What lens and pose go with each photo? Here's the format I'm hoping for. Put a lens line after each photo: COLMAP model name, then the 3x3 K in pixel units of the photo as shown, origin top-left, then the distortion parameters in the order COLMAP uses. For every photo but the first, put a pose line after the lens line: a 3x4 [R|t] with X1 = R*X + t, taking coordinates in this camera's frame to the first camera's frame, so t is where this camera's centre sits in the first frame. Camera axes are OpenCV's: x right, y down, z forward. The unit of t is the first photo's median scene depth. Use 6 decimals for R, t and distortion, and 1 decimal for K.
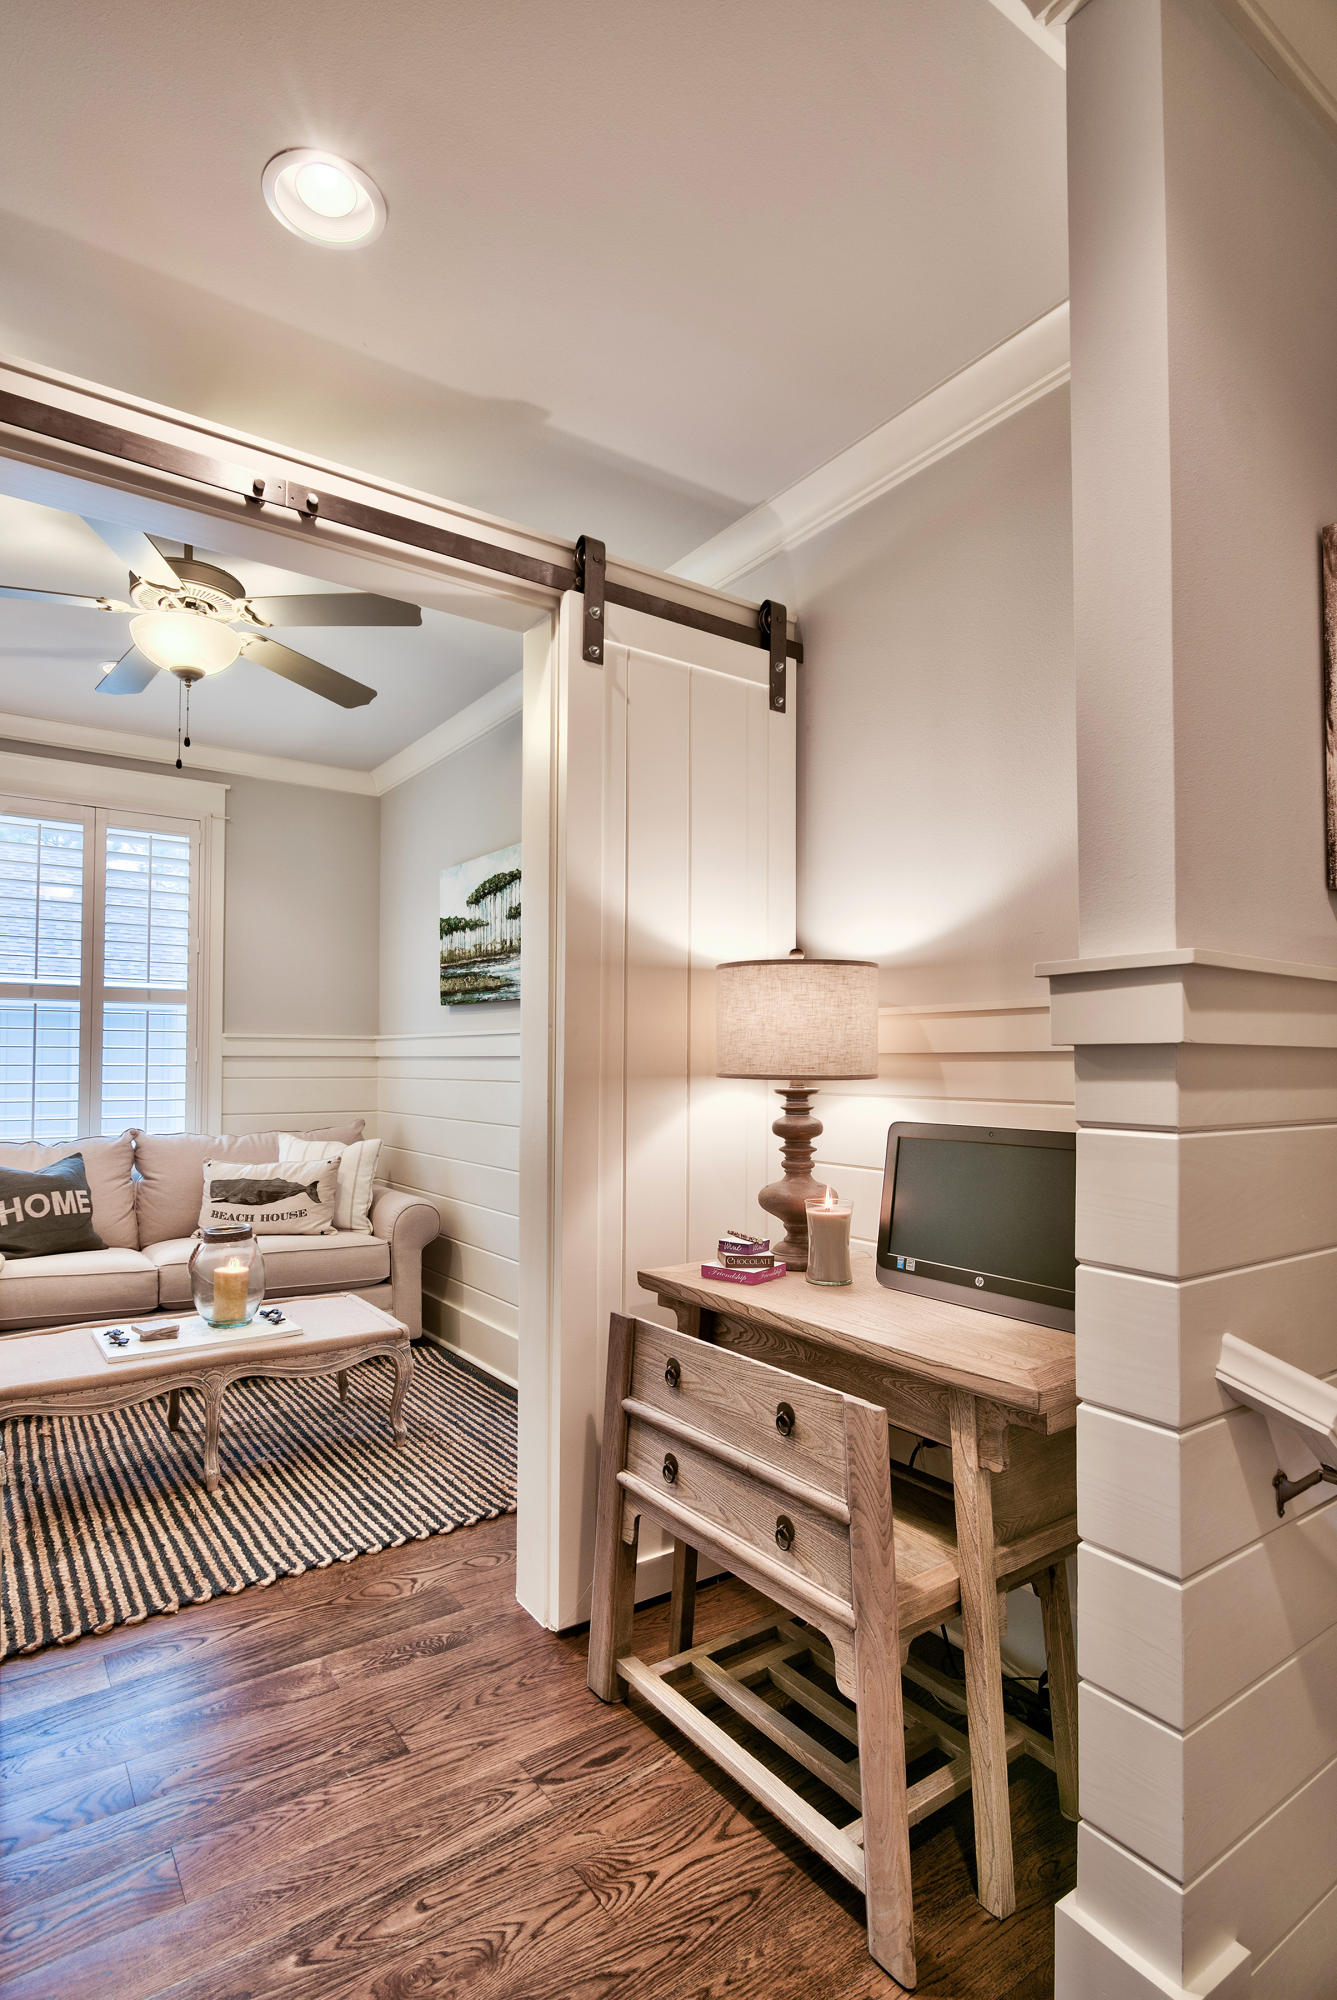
lens RADIAL K [[1009.7, 0, 668.0], [0, 1009.7, 1032.8], [0, 0, 1]] dist [-0.003376, -0.000630]
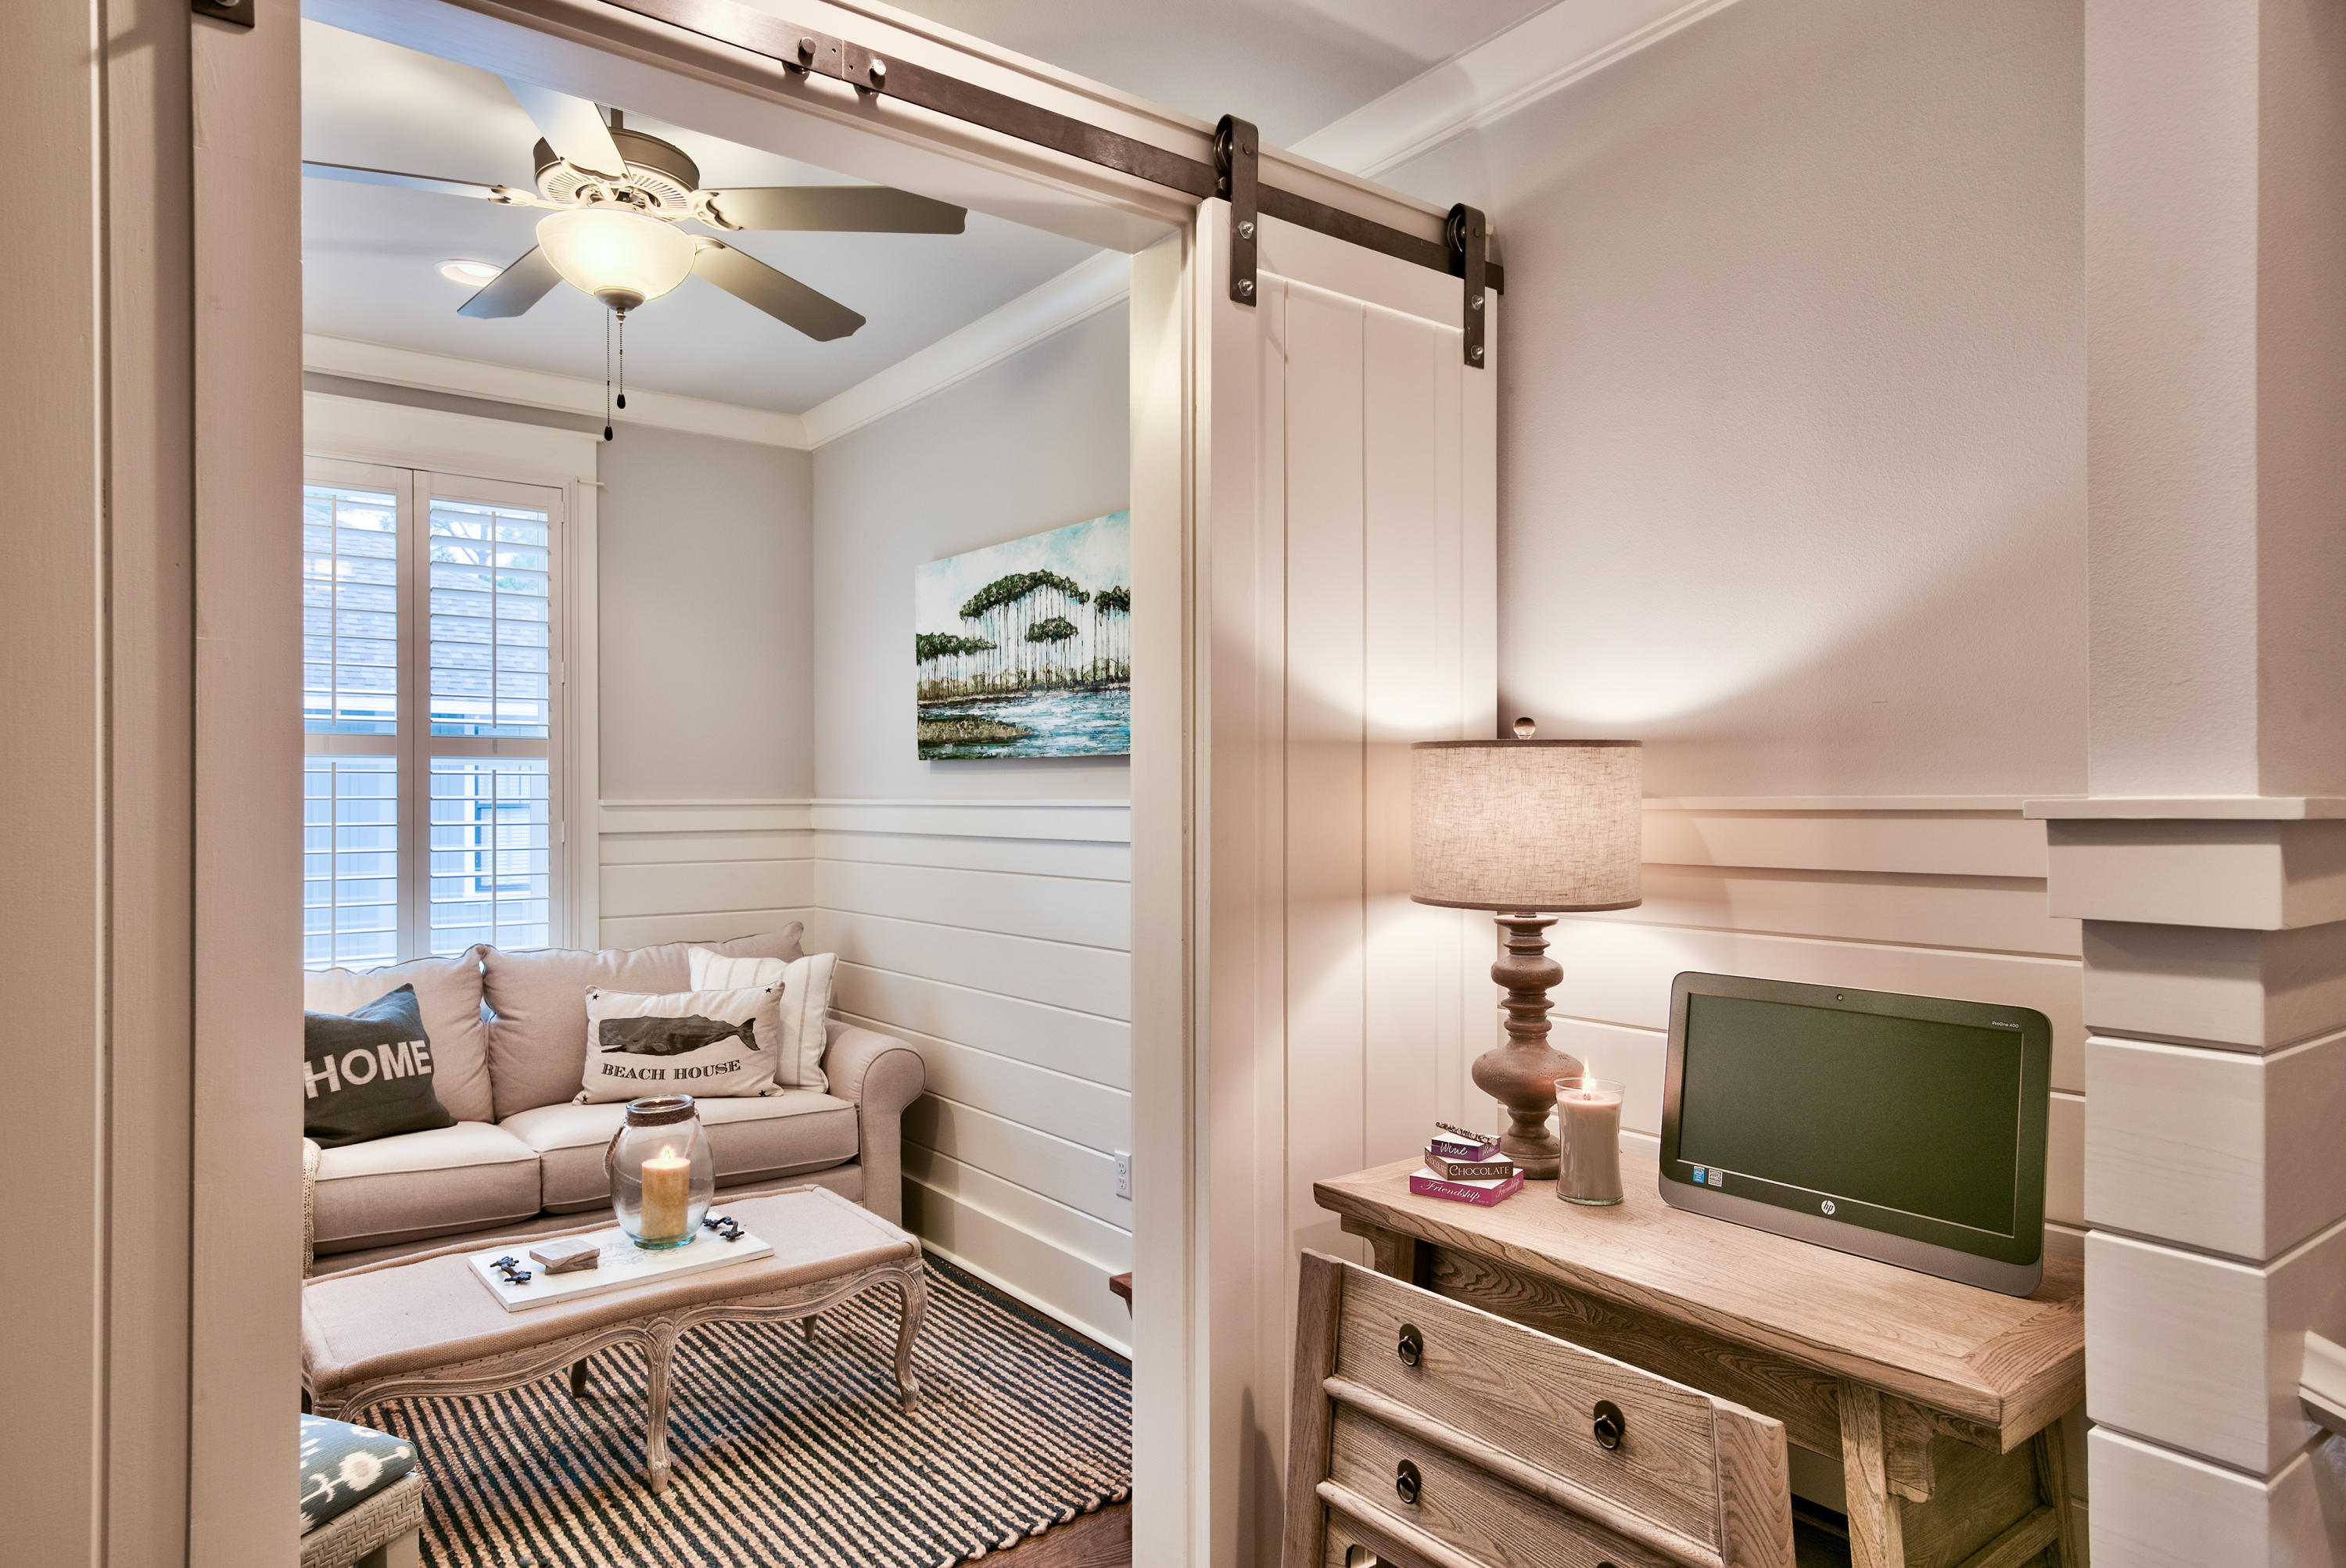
lens RADIAL K [[1424.3, 0, 1173.0], [0, 1424.3, 784.0], [0, 0, 1]] dist [0.015067, 0.001706]
pose [[0.999068, 0.002332, 0.043095, -0.145020], [-0.003340, 0.999722, 0.023335, -0.054090], [-0.043029, -0.023457, 0.998798, 0.017429]]
